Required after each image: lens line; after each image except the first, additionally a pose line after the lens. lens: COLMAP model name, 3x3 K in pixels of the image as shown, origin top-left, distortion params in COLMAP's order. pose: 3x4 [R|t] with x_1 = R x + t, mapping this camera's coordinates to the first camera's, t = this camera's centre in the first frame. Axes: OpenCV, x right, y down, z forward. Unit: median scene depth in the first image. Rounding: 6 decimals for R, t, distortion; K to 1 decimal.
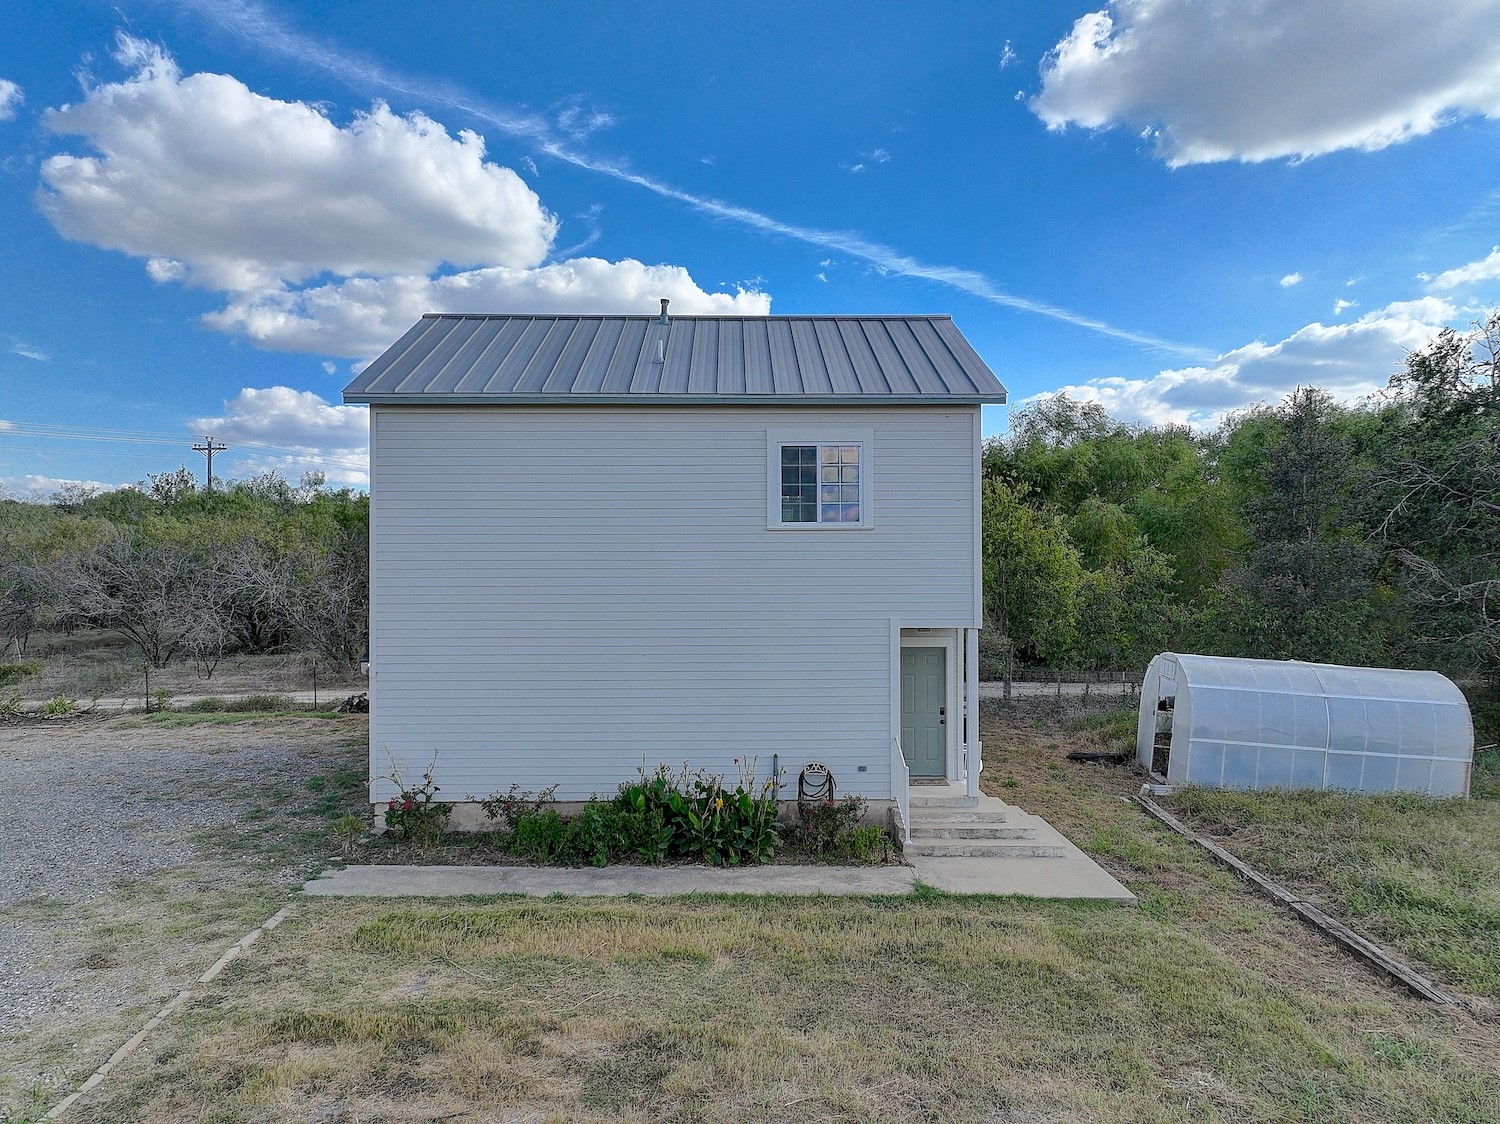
lens RADIAL K [[1050.0, 0, 750.0], [0, 1050.0, 562.0], [0, 0, 1]] dist [0.003924, 0.001123]
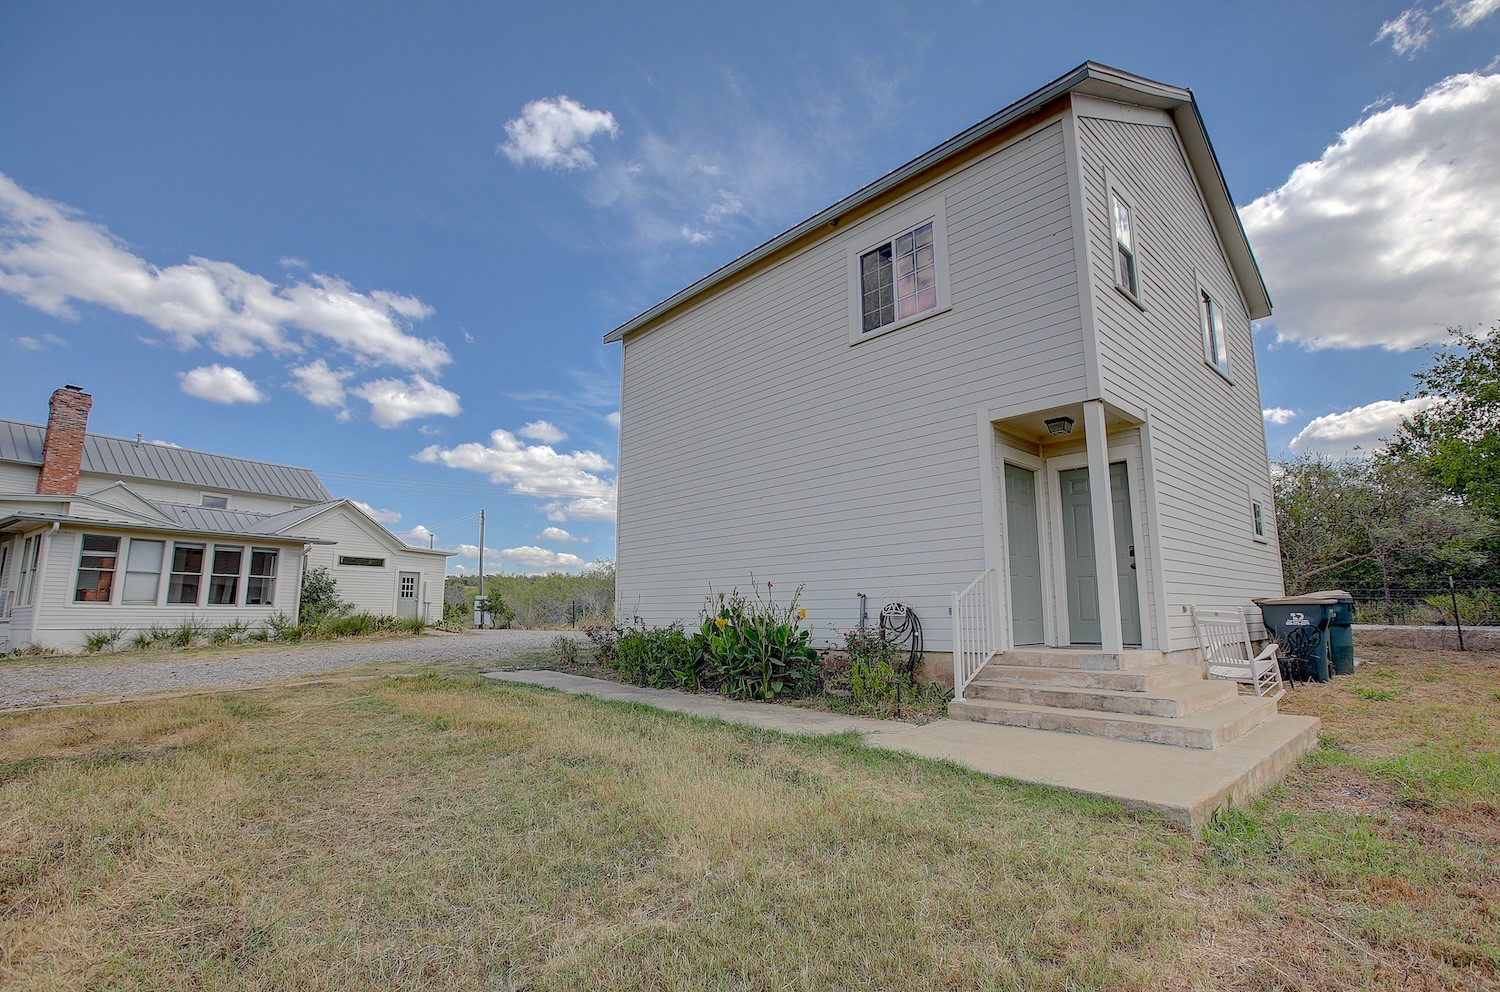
lens RADIAL K [[686.9, 0, 750.0], [0, 686.9, 496.0], [0, 0, 1]] dist [0.000576, 0.000016]
pose [[0.687802, -0.120048, -0.715903, 0.384053], [0.003592, 0.986781, -0.162020, 0.201765], [0.725889, 0.108867, 0.679141, 0.565771]]
